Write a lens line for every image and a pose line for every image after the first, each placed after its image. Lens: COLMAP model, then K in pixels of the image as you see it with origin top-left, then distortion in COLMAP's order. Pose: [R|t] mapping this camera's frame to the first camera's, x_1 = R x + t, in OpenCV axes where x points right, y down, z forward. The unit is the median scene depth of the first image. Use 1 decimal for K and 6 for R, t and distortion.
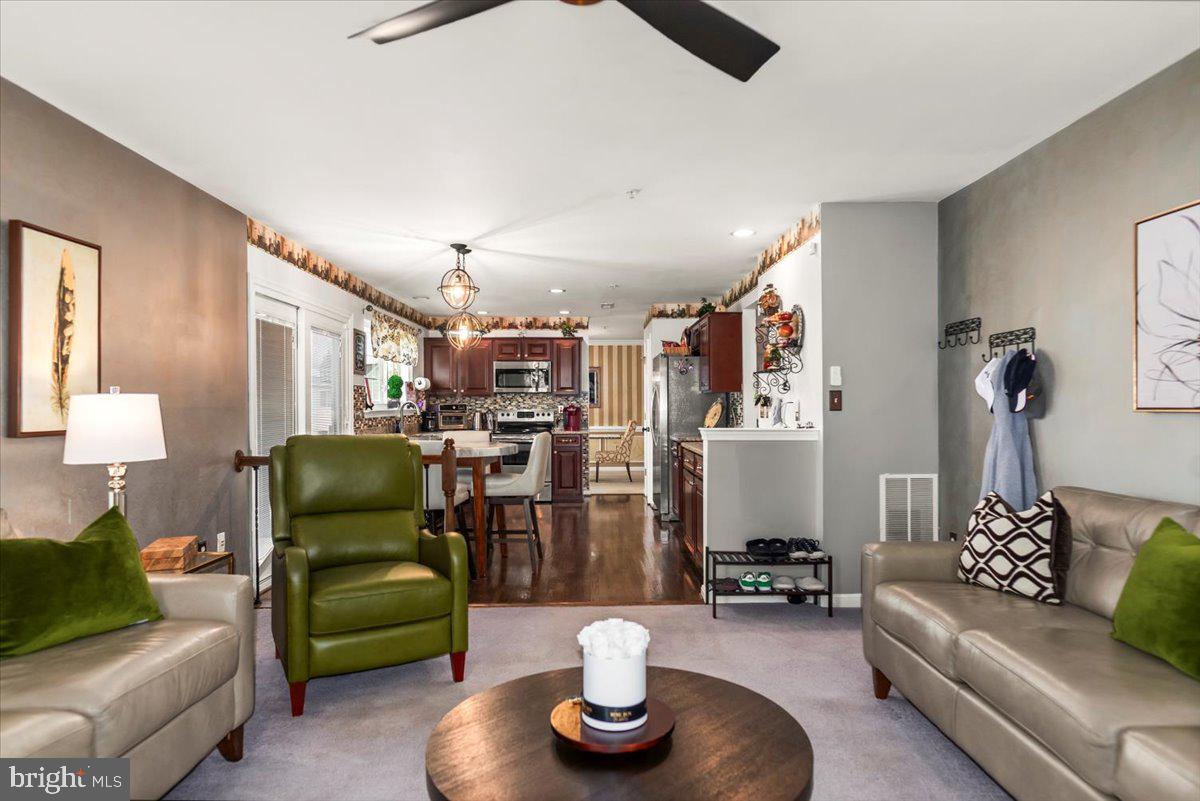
lens RADIAL K [[715.5, 0, 600.0], [0, 715.5, 400.5], [0, 0, 1]] dist [-0.003413, -0.000242]
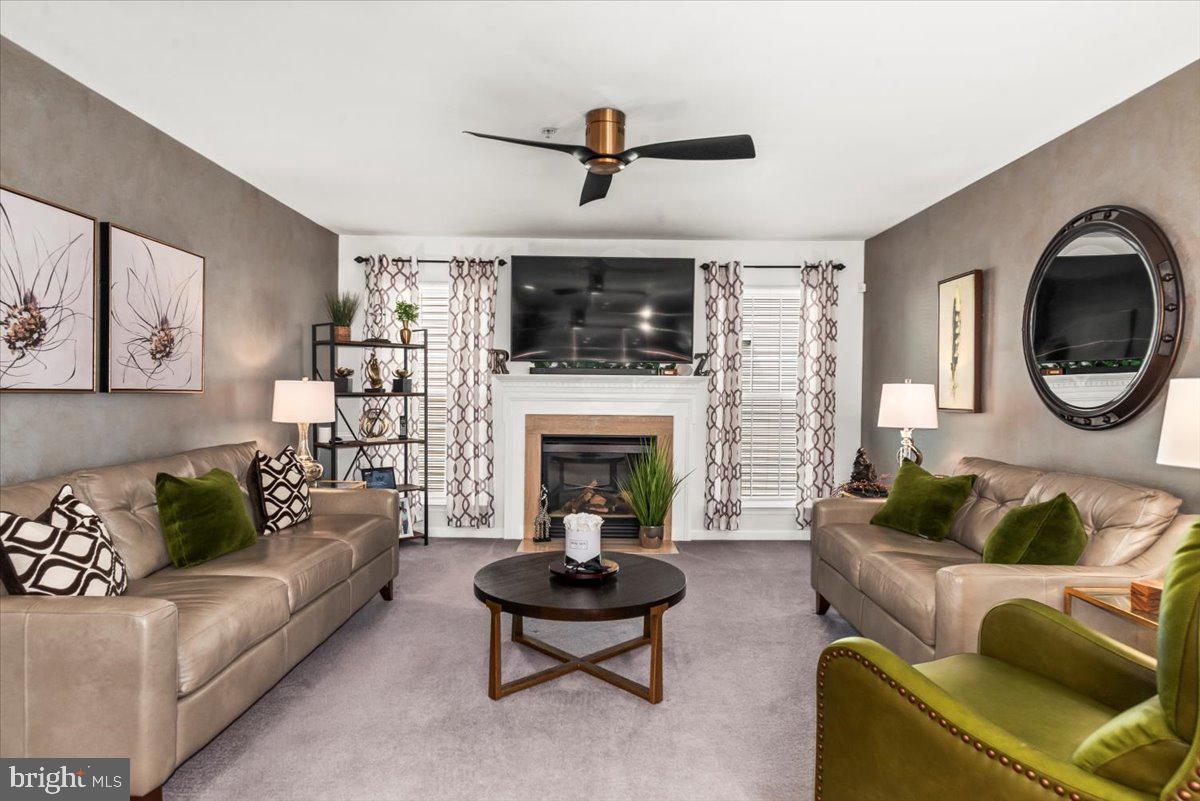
lens RADIAL K [[715.5, 0, 600.0], [0, 715.5, 400.5], [0, 0, 1]] dist [-0.003413, -0.000242]
pose [[-0.999975, -0.002084, 0.006826, -0.028003], [-0.002065, 0.999994, 0.002721, 0.022698], [-0.006831, 0.002707, -0.999973, 2.462899]]
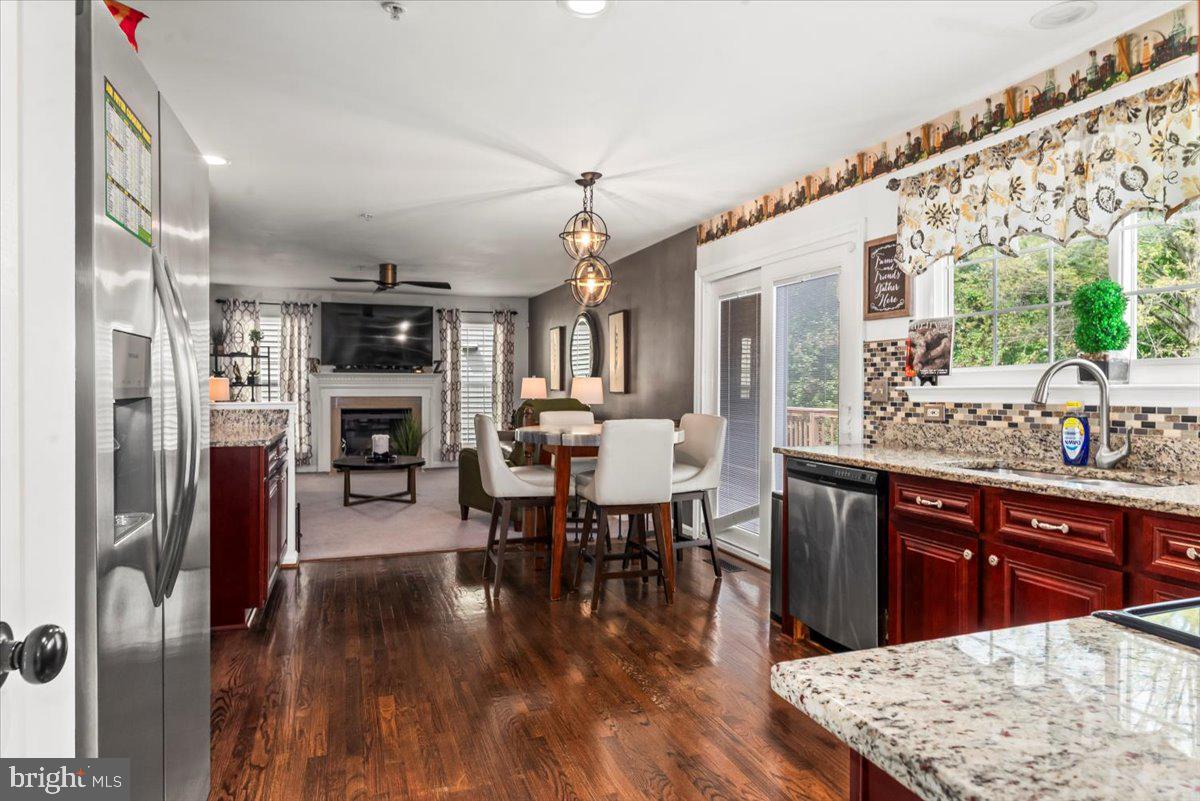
lens RADIAL K [[715.5, 0, 600.0], [0, 715.5, 400.5], [0, 0, 1]] dist [-0.003413, -0.000242]
pose [[-0.945646, 0.012782, -0.324946, 0.150202], [0.007849, 0.999833, 0.016488, 0.048251], [0.325103, 0.013041, -0.945589, 4.818113]]
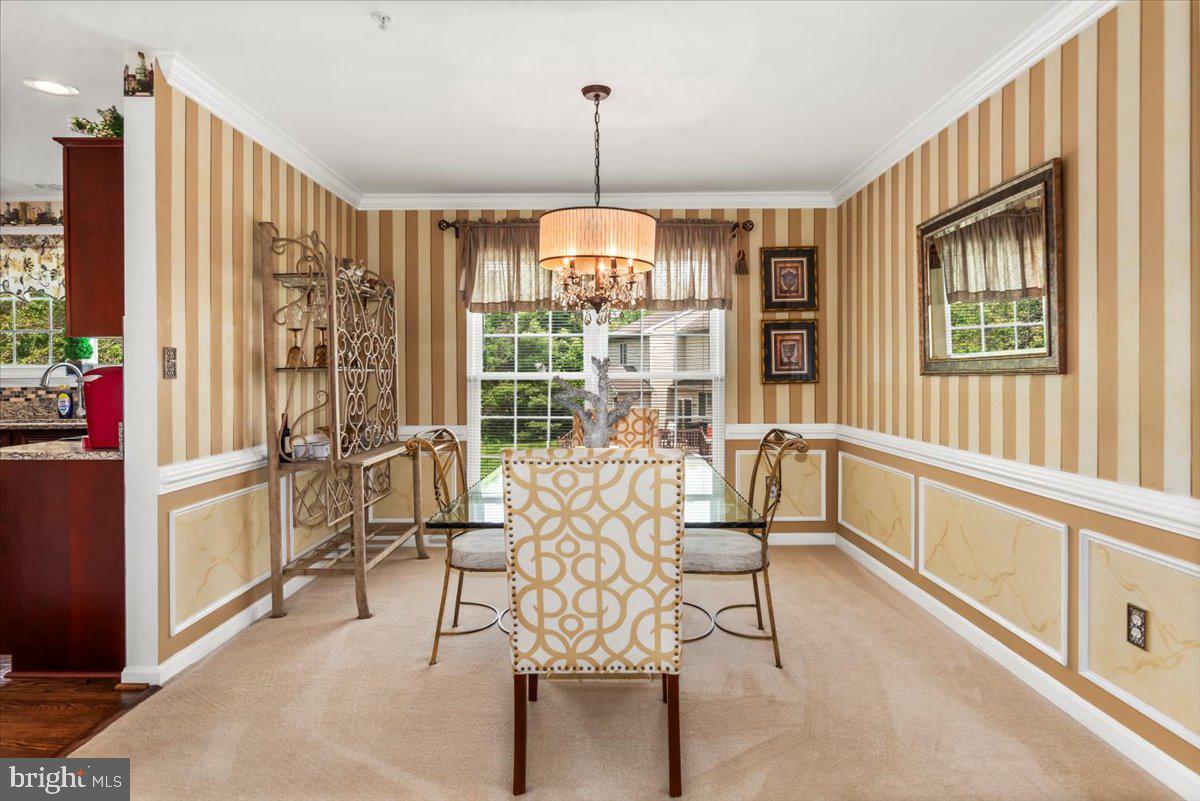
lens RADIAL K [[683.0, 0, 600.3], [0, 683.0, 376.7], [0, 0, 1]] dist [-0.000408, 0.000045]
pose [[-0.015116, 0.009081, -0.999845, 1.155873], [0.007629, 0.999931, 0.008966, 0.042922], [0.999857, -0.007492, -0.015184, 5.682605]]
